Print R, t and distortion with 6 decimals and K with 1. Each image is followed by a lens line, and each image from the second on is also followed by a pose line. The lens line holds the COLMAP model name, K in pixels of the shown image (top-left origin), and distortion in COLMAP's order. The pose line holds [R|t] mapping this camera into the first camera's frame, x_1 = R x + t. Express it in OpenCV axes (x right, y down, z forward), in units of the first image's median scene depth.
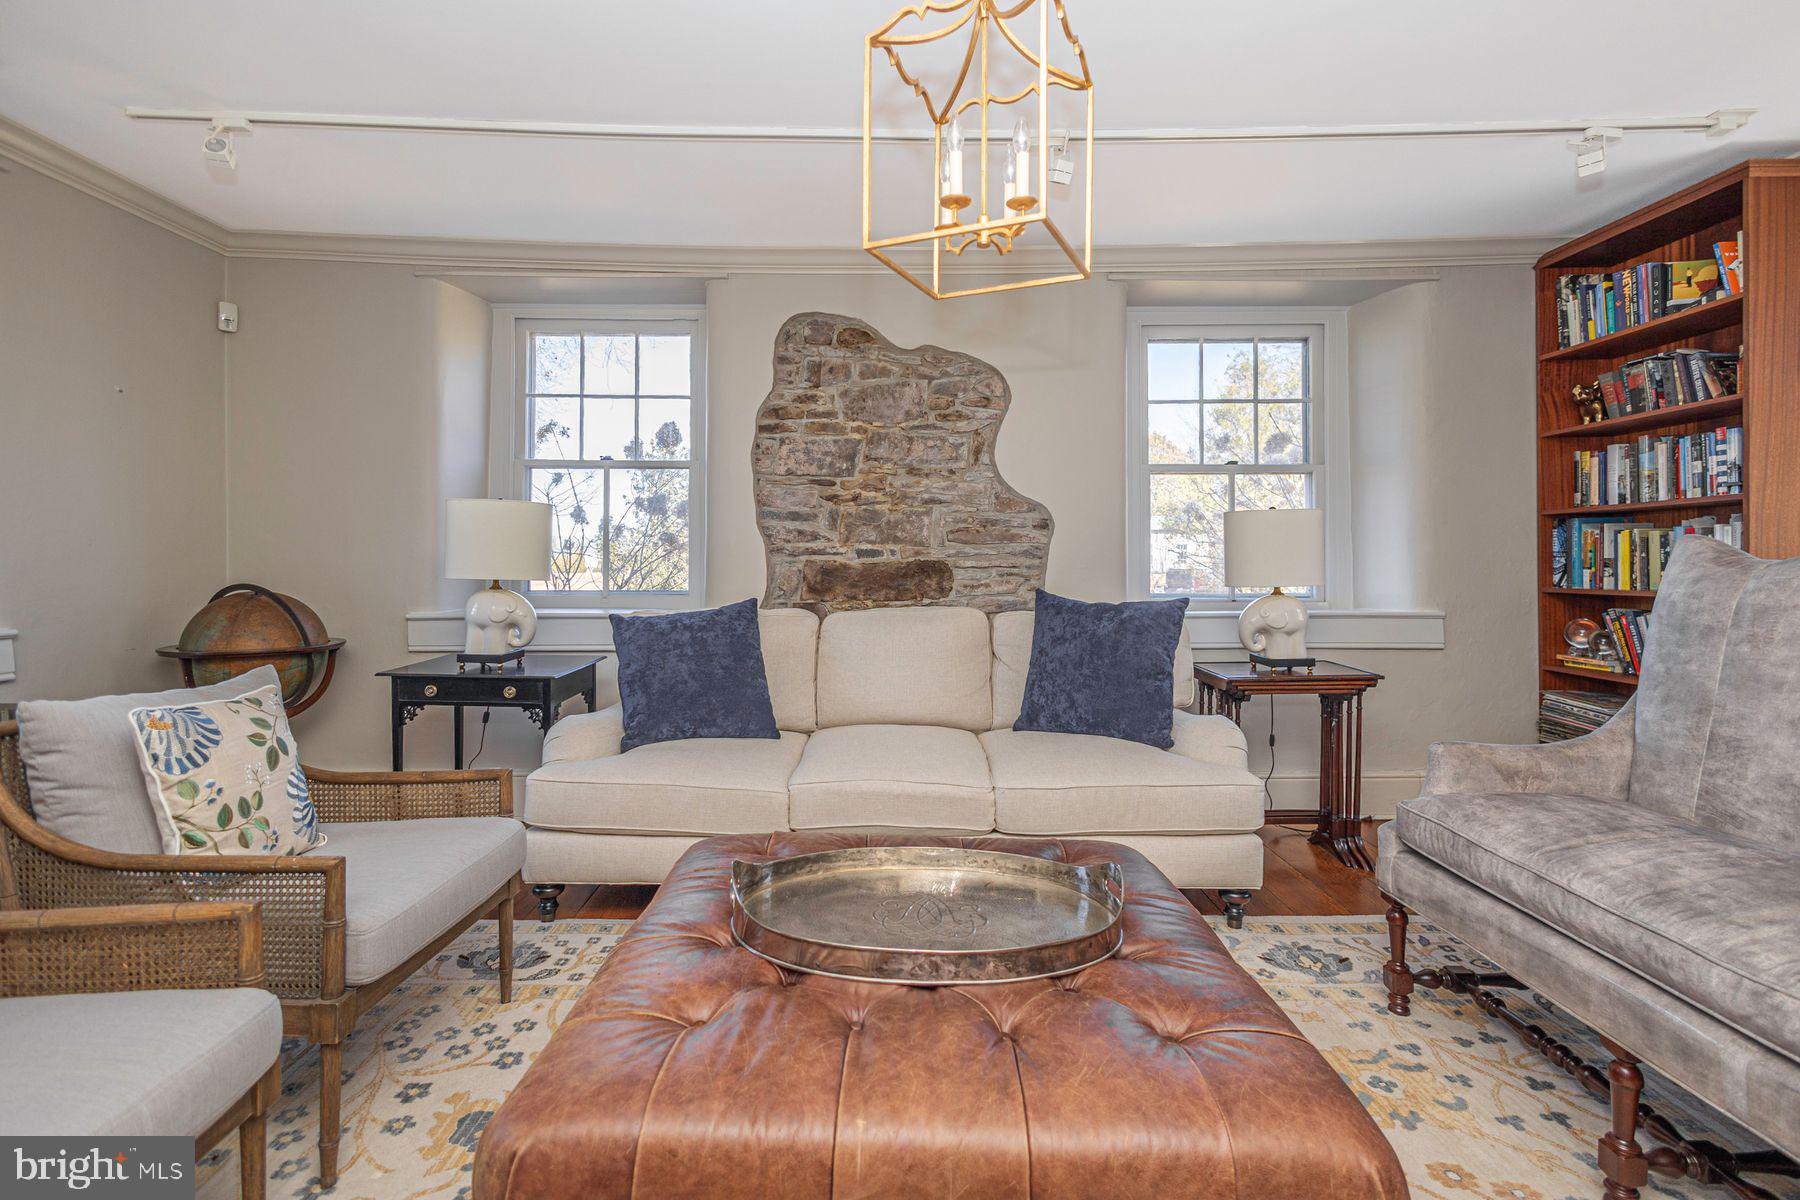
lens RADIAL K [[835.7, 0, 890.7], [0, 835.7, 569.0], [0, 0, 1]] dist [0.011485, -0.001696]
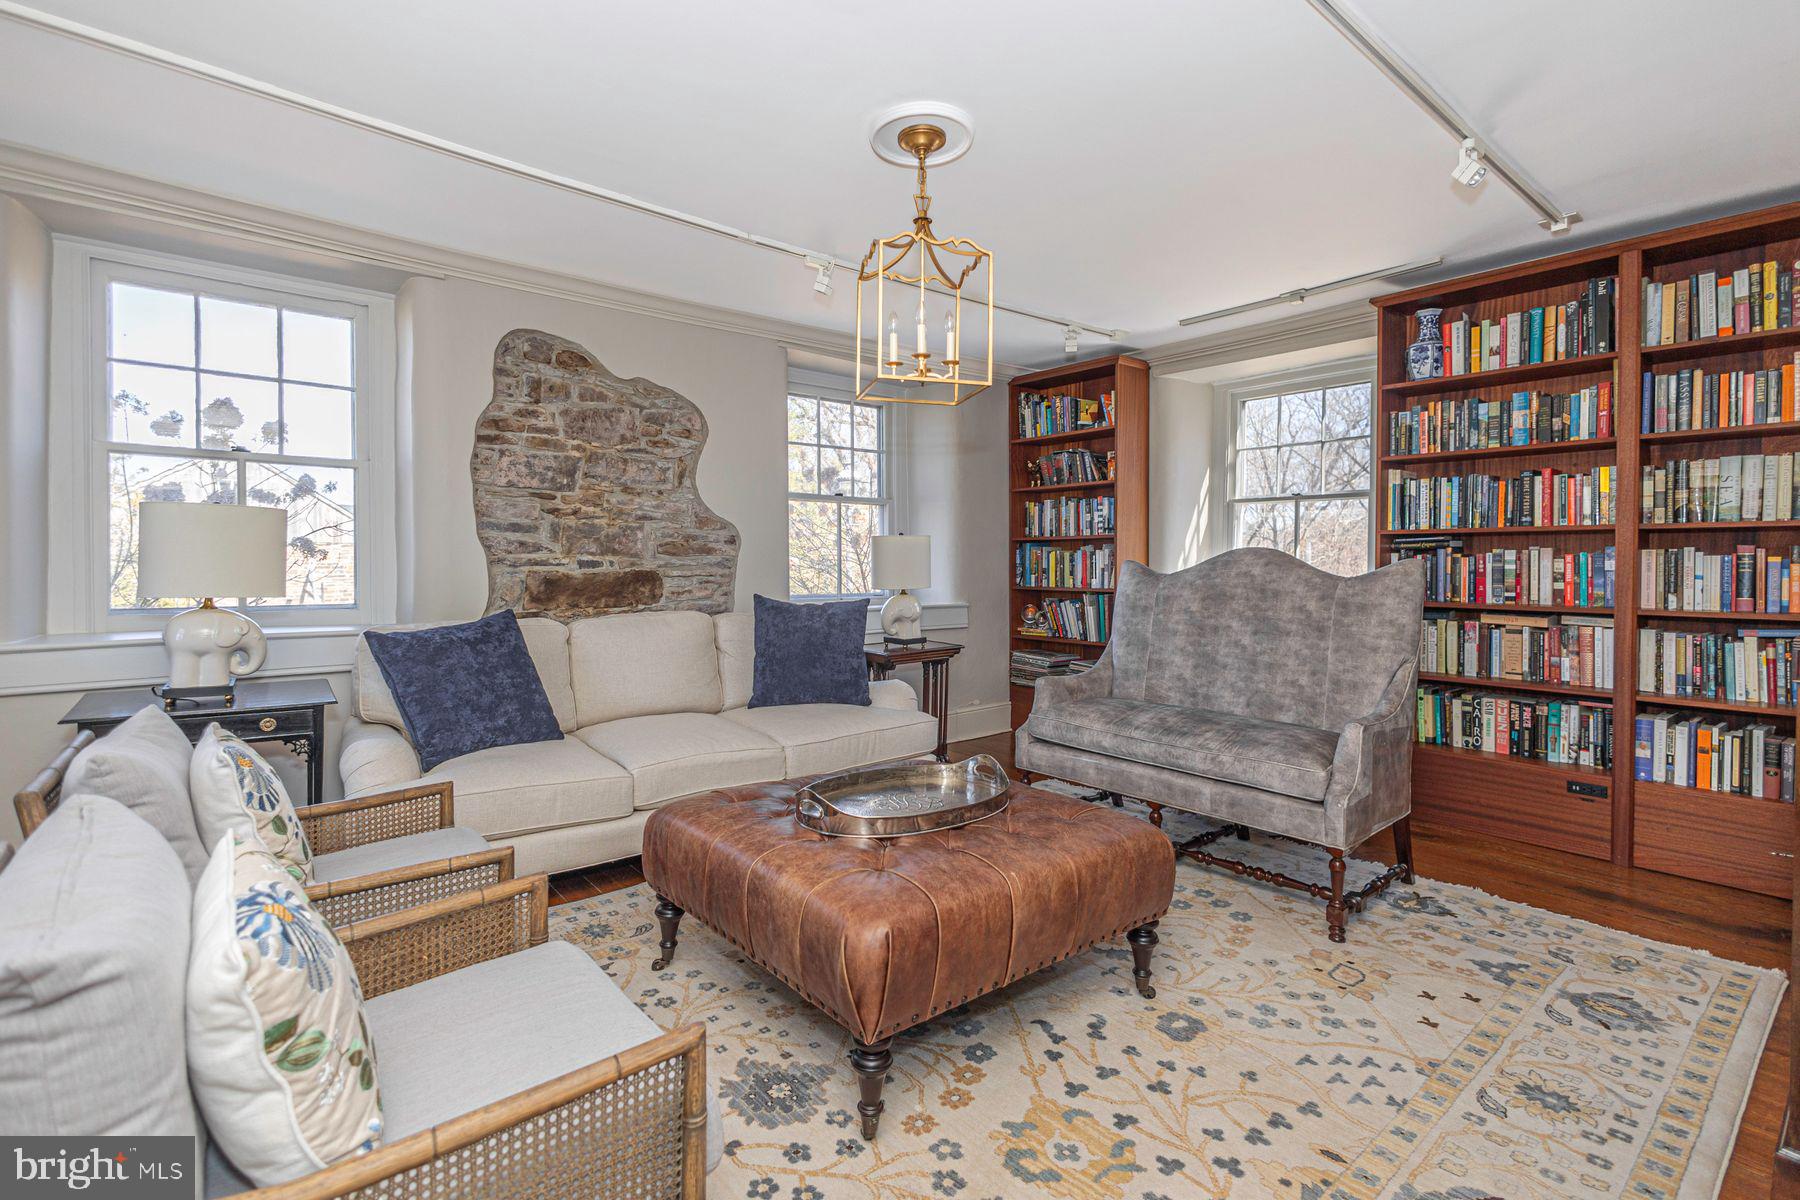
lens RADIAL K [[835.7, 0, 901.9], [0, 835.7, 583.1], [0, 0, 1]] dist [0.011485, -0.001696]
pose [[0.767465, -0.013386, 0.640951, -0.409475], [0.001723, 0.999821, 0.018818, -0.014030], [-0.641089, -0.013338, 0.767351, -0.085300]]
